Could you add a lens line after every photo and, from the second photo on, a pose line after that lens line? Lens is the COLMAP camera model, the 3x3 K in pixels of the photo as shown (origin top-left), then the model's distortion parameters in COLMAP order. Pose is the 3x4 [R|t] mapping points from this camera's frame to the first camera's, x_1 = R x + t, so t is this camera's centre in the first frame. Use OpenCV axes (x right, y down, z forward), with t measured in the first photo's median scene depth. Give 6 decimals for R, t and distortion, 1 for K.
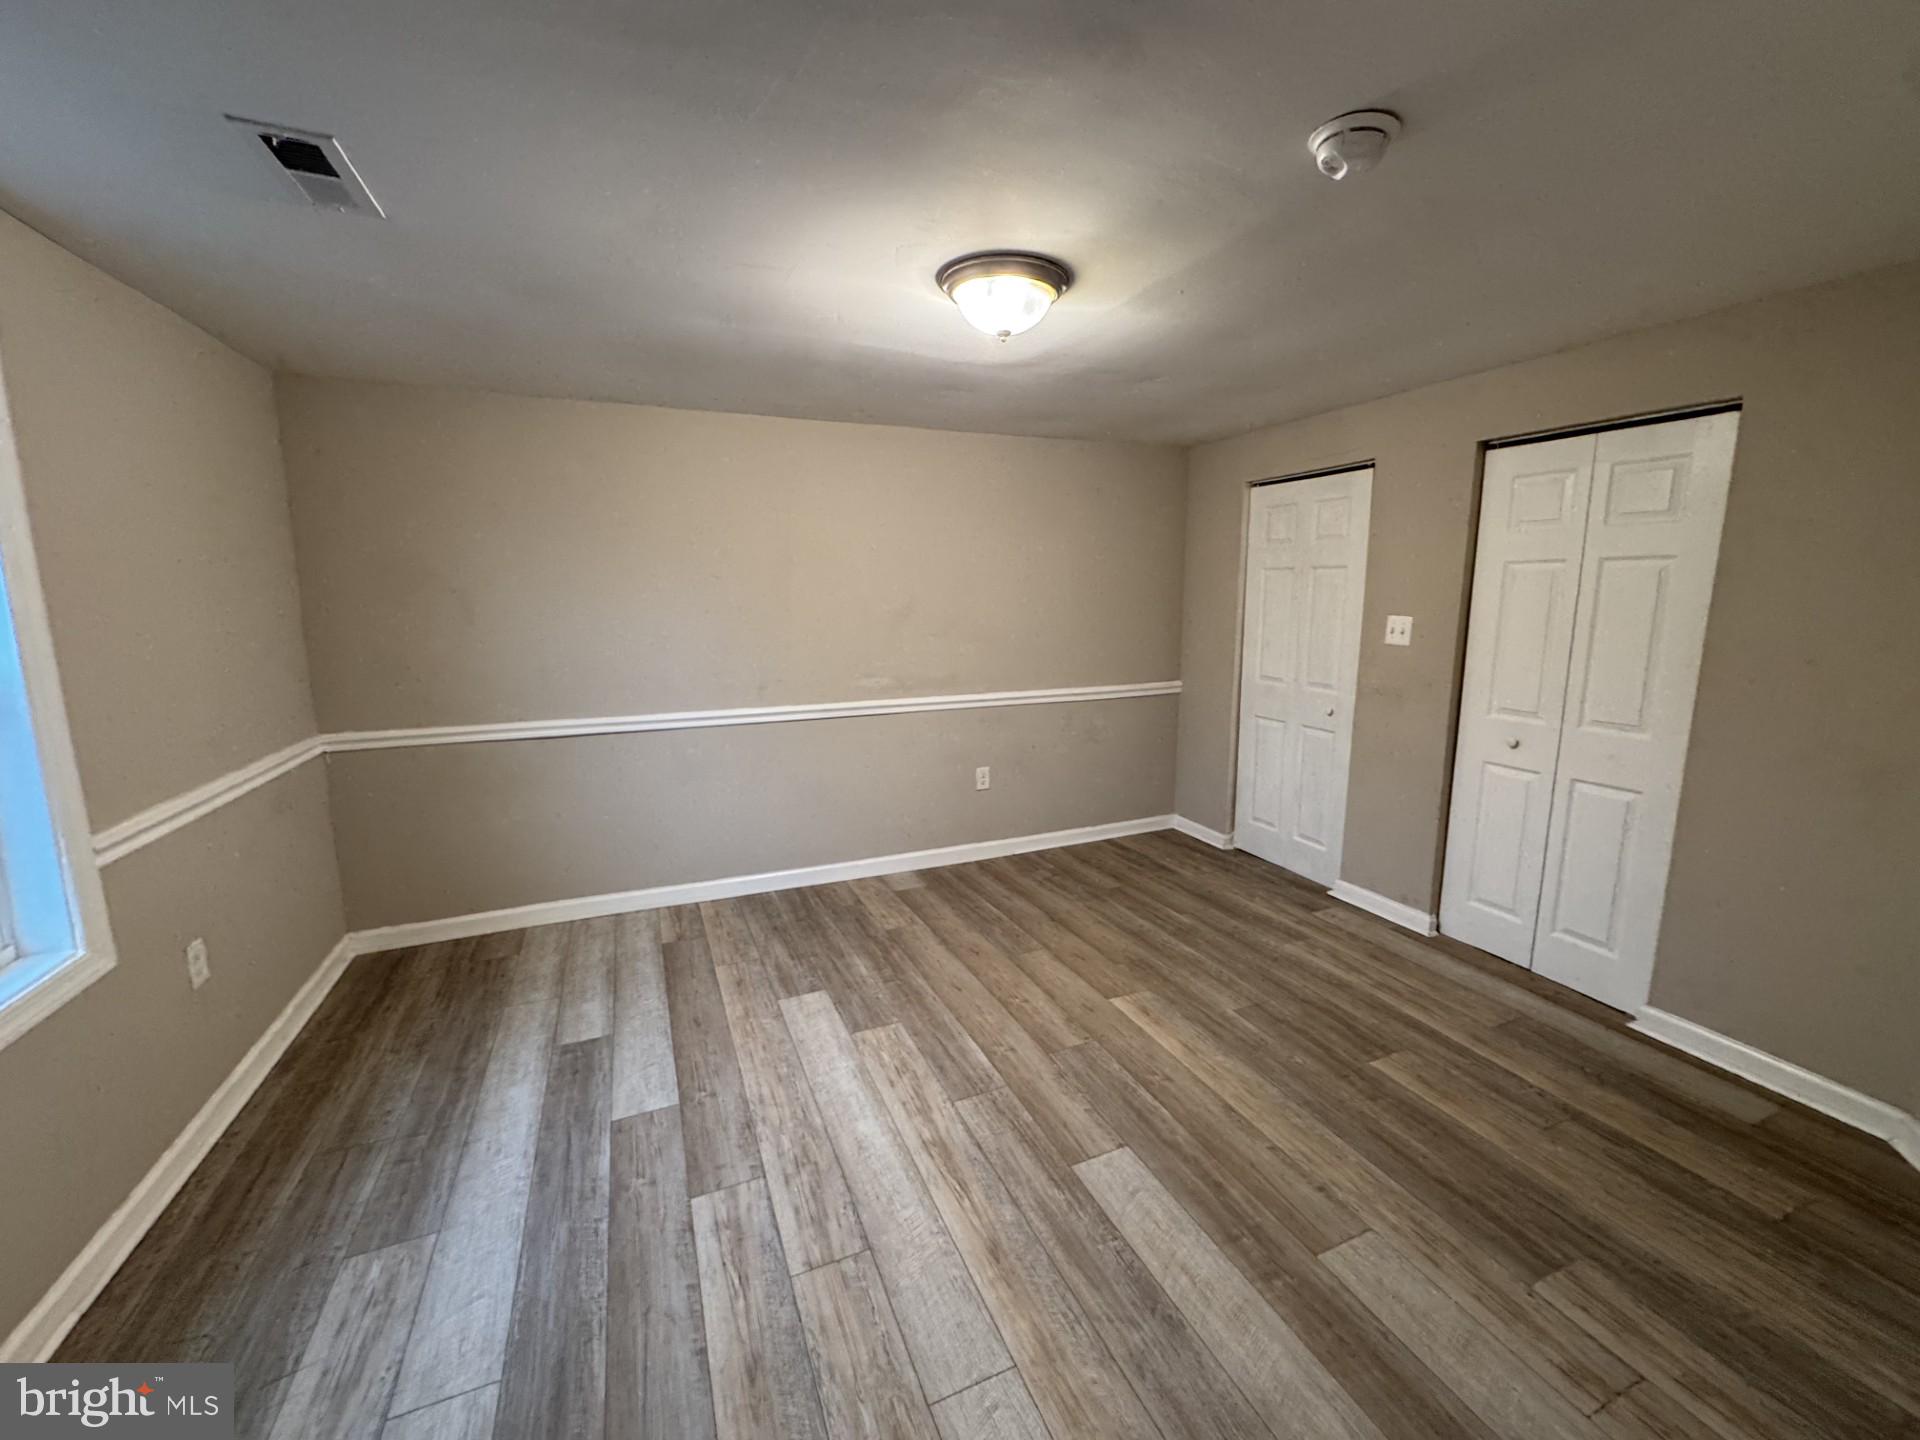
lens RADIAL K [[762.7, 0, 958.6], [0, 762.7, 719.1], [0, 0, 1]] dist [-0.001399, -0.000631]
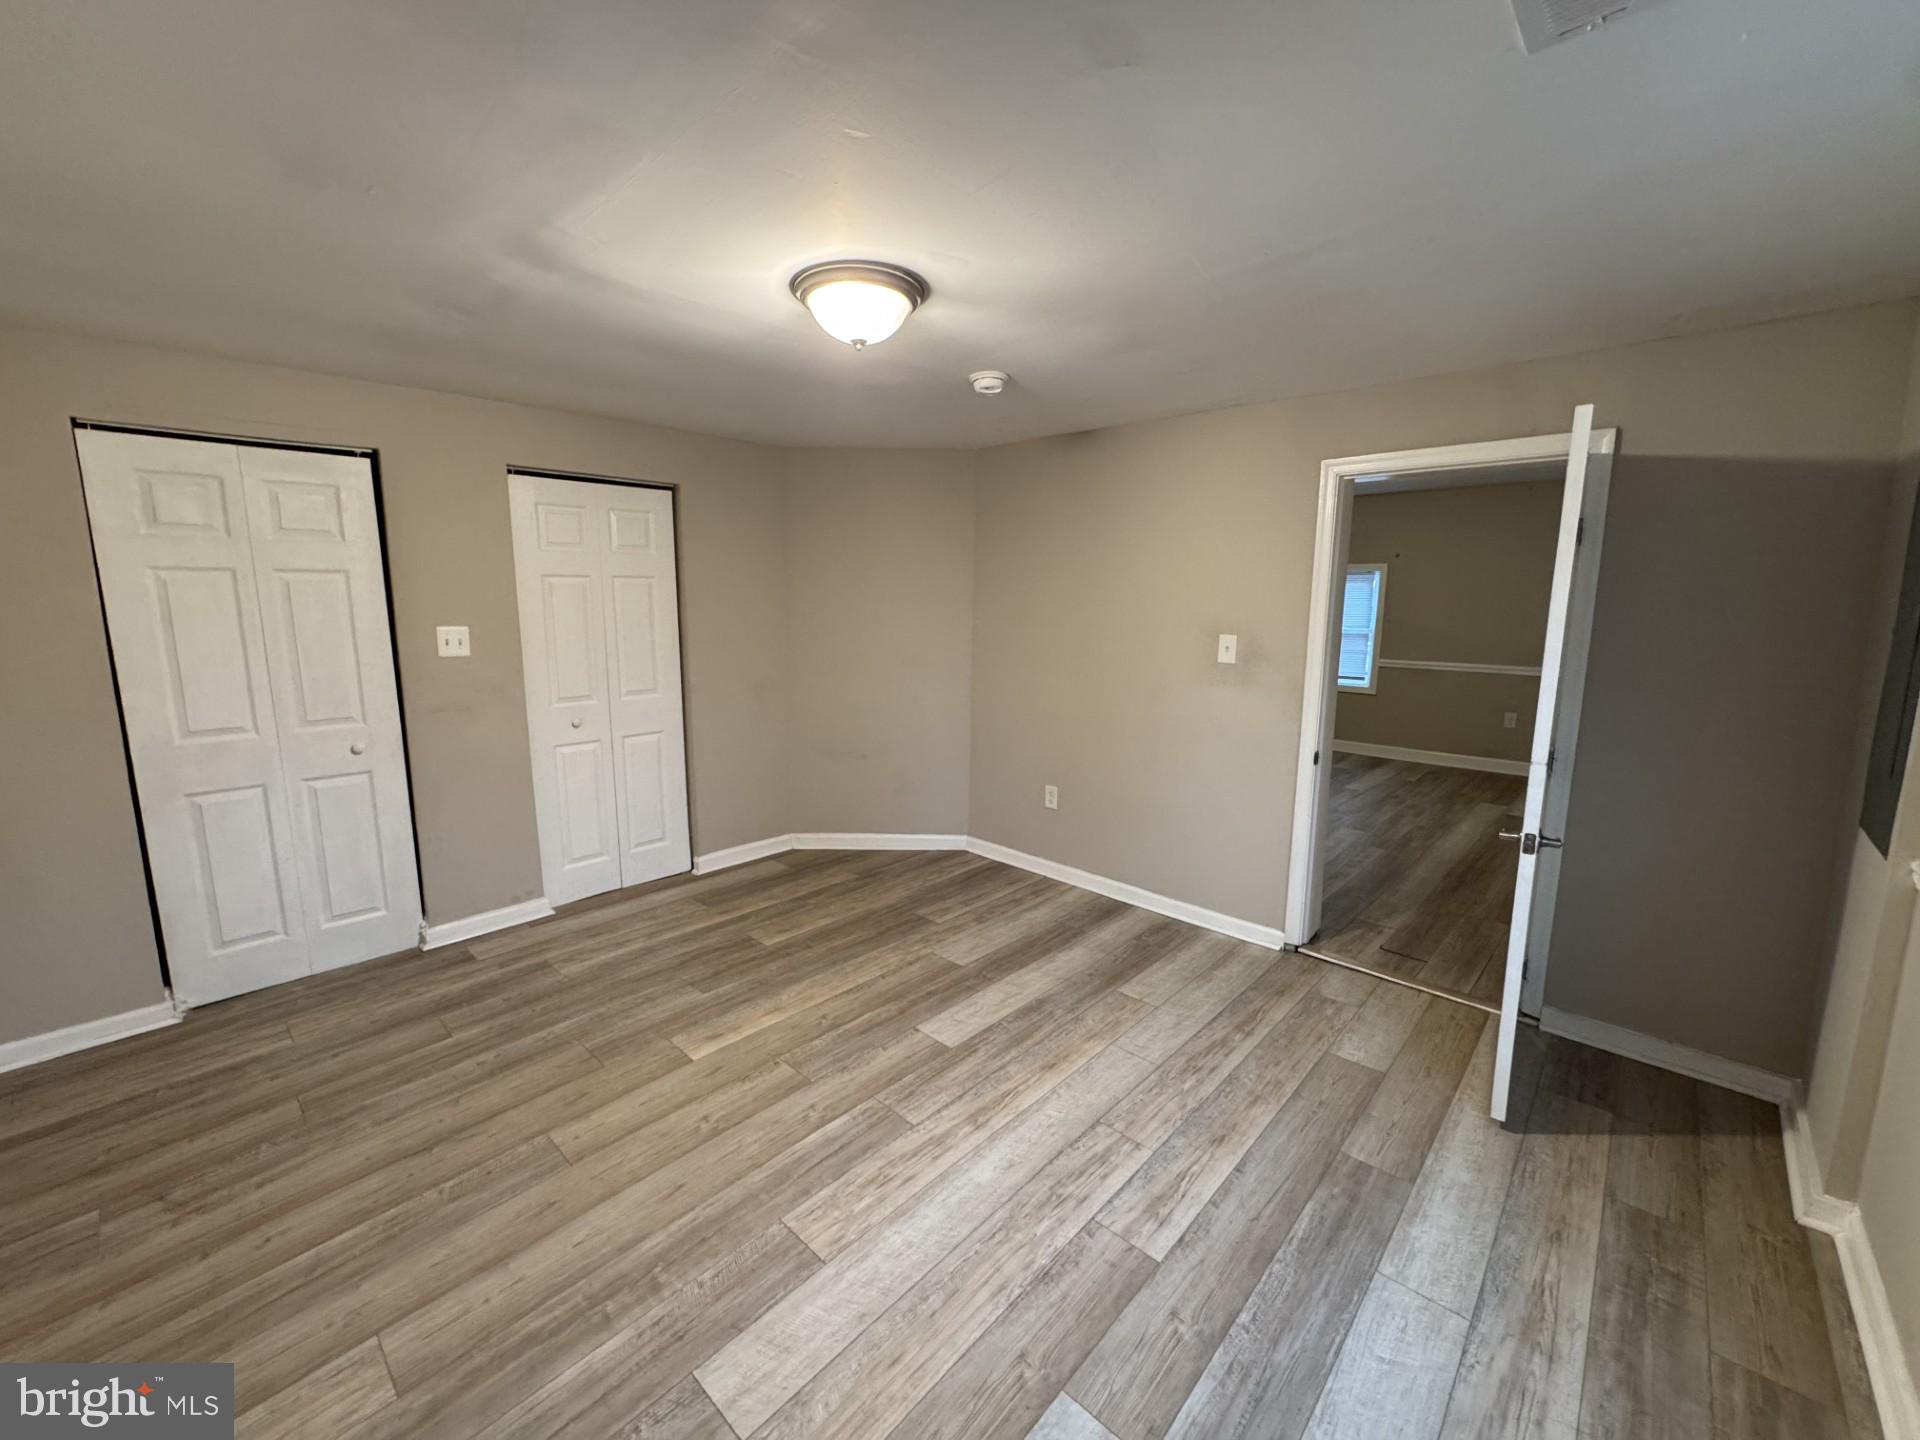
lens RADIAL K [[762.7, 0, 958.6], [0, 762.7, 719.1], [0, 0, 1]] dist [-0.001399, -0.000631]
pose [[-0.402904, -0.147012, 0.903358, -0.841755], [0.151366, 0.962720, 0.224183, -0.210975], [-0.902639, 0.227062, -0.365632, 1.196666]]
